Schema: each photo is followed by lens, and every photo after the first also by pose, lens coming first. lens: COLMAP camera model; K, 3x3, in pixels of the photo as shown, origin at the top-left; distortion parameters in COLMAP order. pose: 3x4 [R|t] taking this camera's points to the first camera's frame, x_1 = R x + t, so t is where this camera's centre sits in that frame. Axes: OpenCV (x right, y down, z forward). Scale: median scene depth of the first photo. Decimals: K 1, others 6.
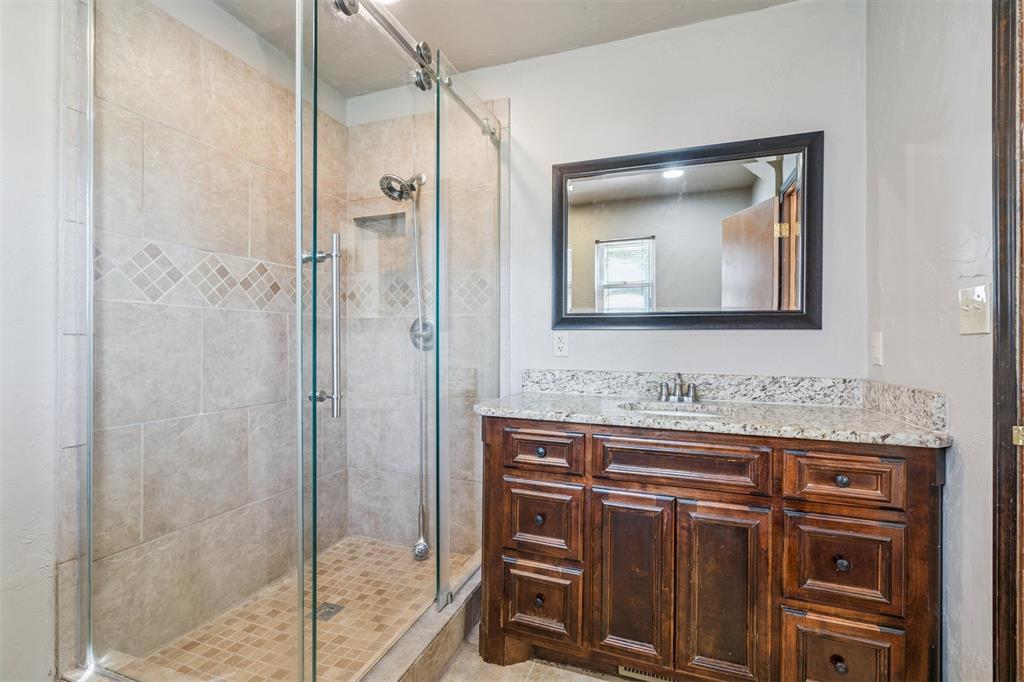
lens RADIAL K [[468.0, 0, 504.6], [0, 468.0, 340.5], [0, 0, 1]] dist [0.003063, 0.001763]
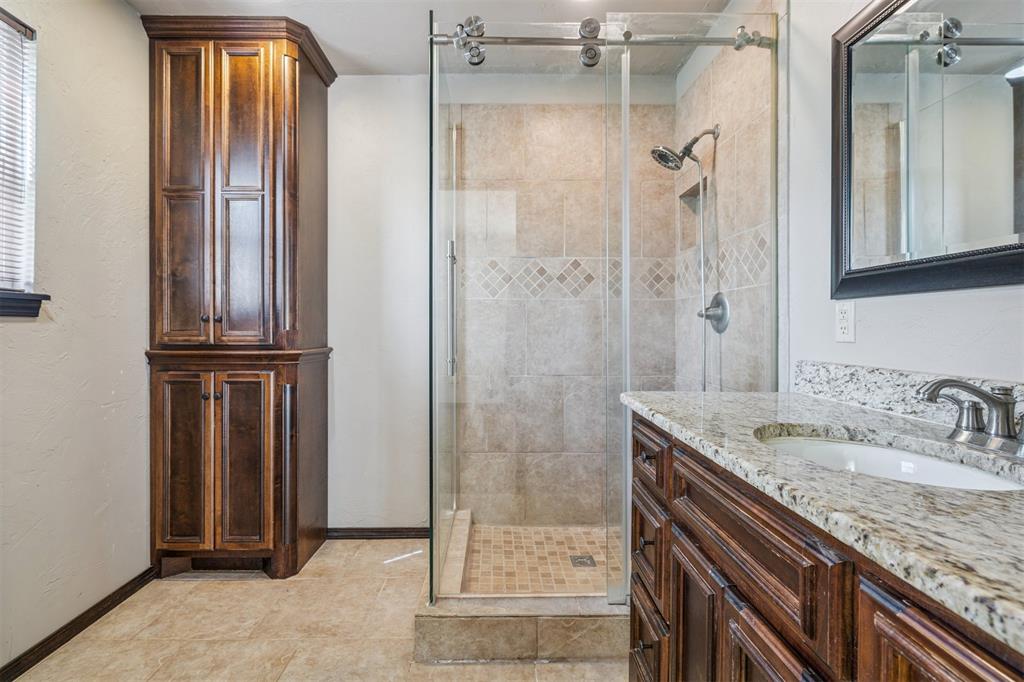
lens RADIAL K [[468.0, 0, 504.9], [0, 468.0, 333.7], [0, 0, 1]] dist [0.003063, 0.001763]
pose [[0.367375, 0.006264, -0.930052, 0.581405], [-0.000395, 0.999978, 0.006579, 0.020854], [0.930073, -0.002050, 0.367370, 0.400640]]
